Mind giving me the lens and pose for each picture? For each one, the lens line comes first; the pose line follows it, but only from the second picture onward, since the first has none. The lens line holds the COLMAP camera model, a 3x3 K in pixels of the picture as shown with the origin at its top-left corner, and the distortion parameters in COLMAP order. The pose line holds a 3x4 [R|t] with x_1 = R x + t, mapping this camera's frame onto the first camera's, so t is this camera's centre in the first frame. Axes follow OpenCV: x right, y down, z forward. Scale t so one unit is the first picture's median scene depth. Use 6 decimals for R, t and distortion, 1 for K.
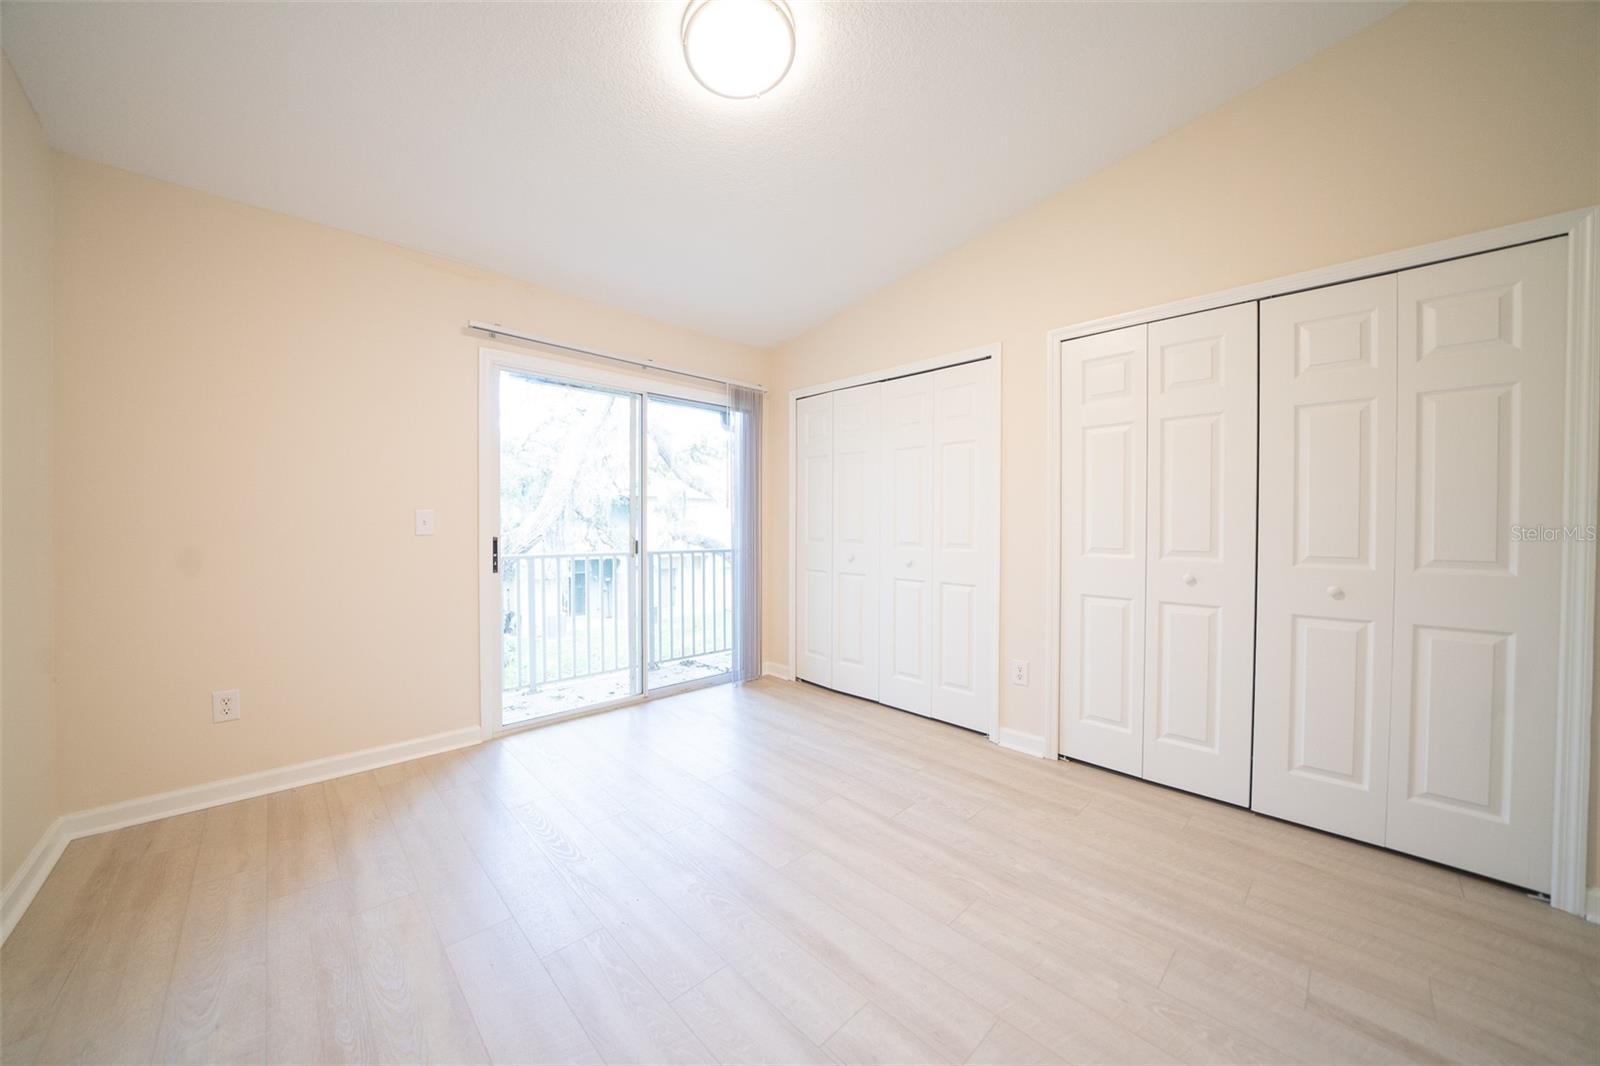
lens RADIAL K [[556.6, 0, 788.9], [0, 556.6, 531.3], [0, 0, 1]] dist [-0.019775, 0.000615]
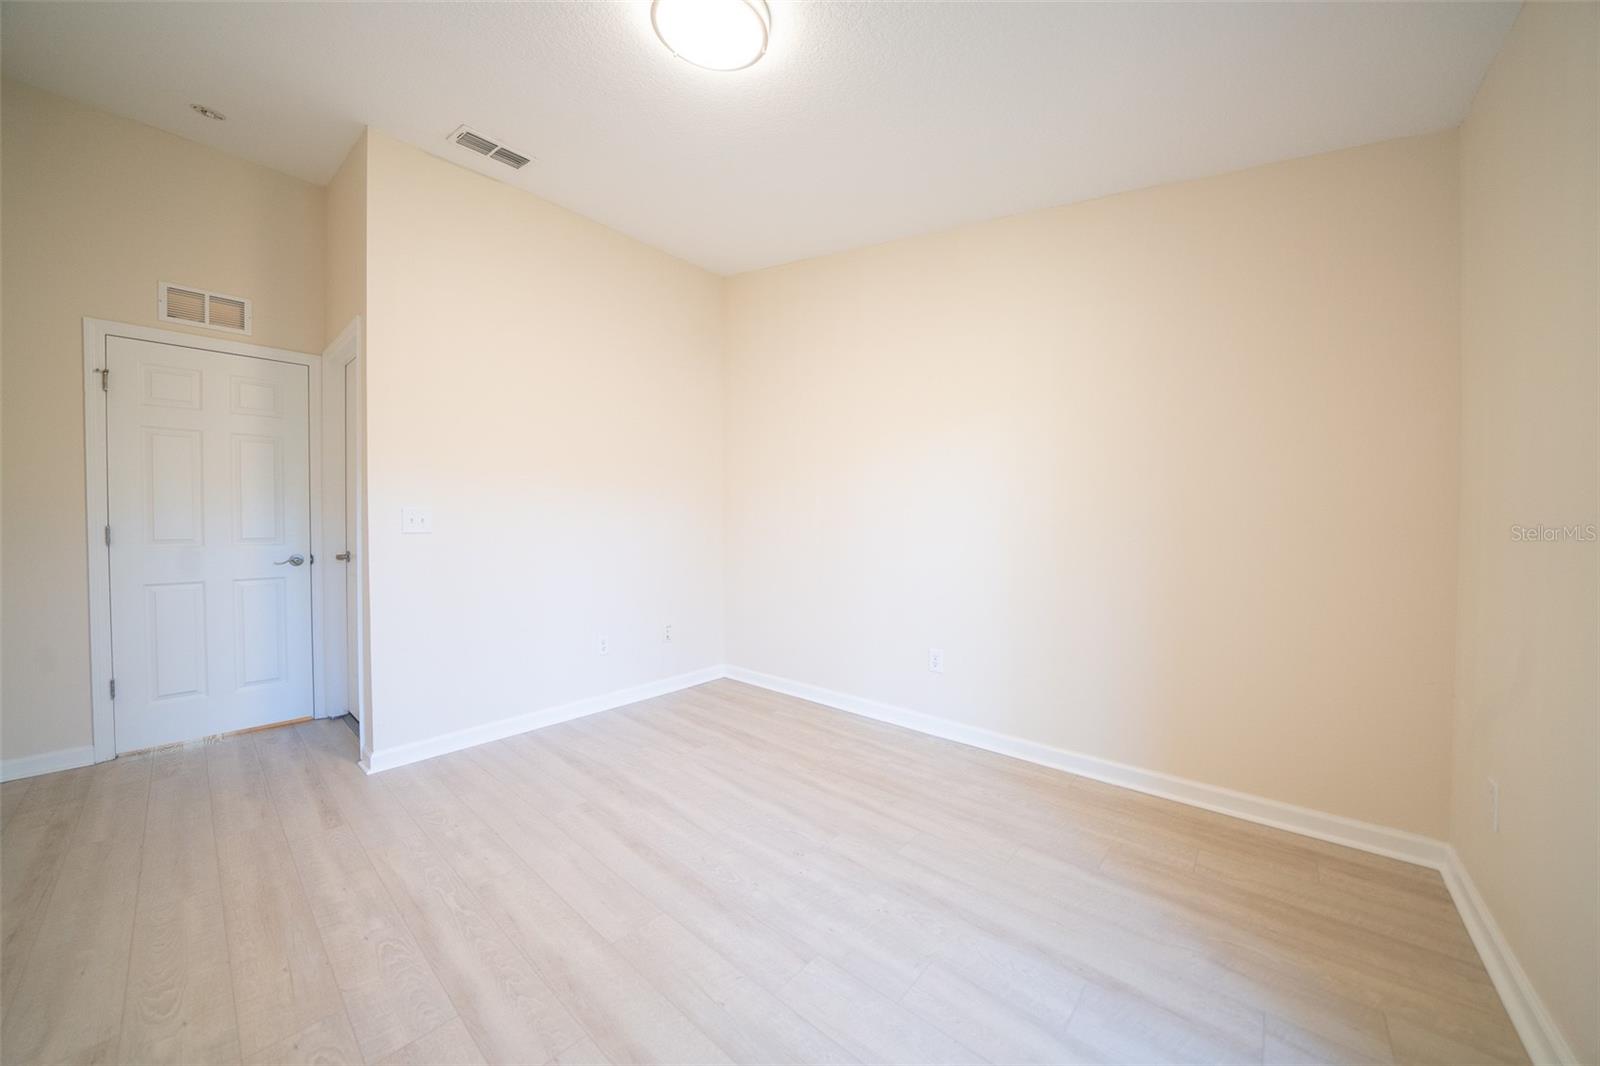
lens RADIAL K [[556.6, 0, 787.1], [0, 556.6, 532.9], [0, 0, 1]] dist [-0.019775, 0.000615]
pose [[-0.996313, -0.004114, -0.085696, -0.090734], [-0.006865, 0.999470, 0.031830, -0.018757], [0.085520, 0.032301, -0.995813, 1.228093]]
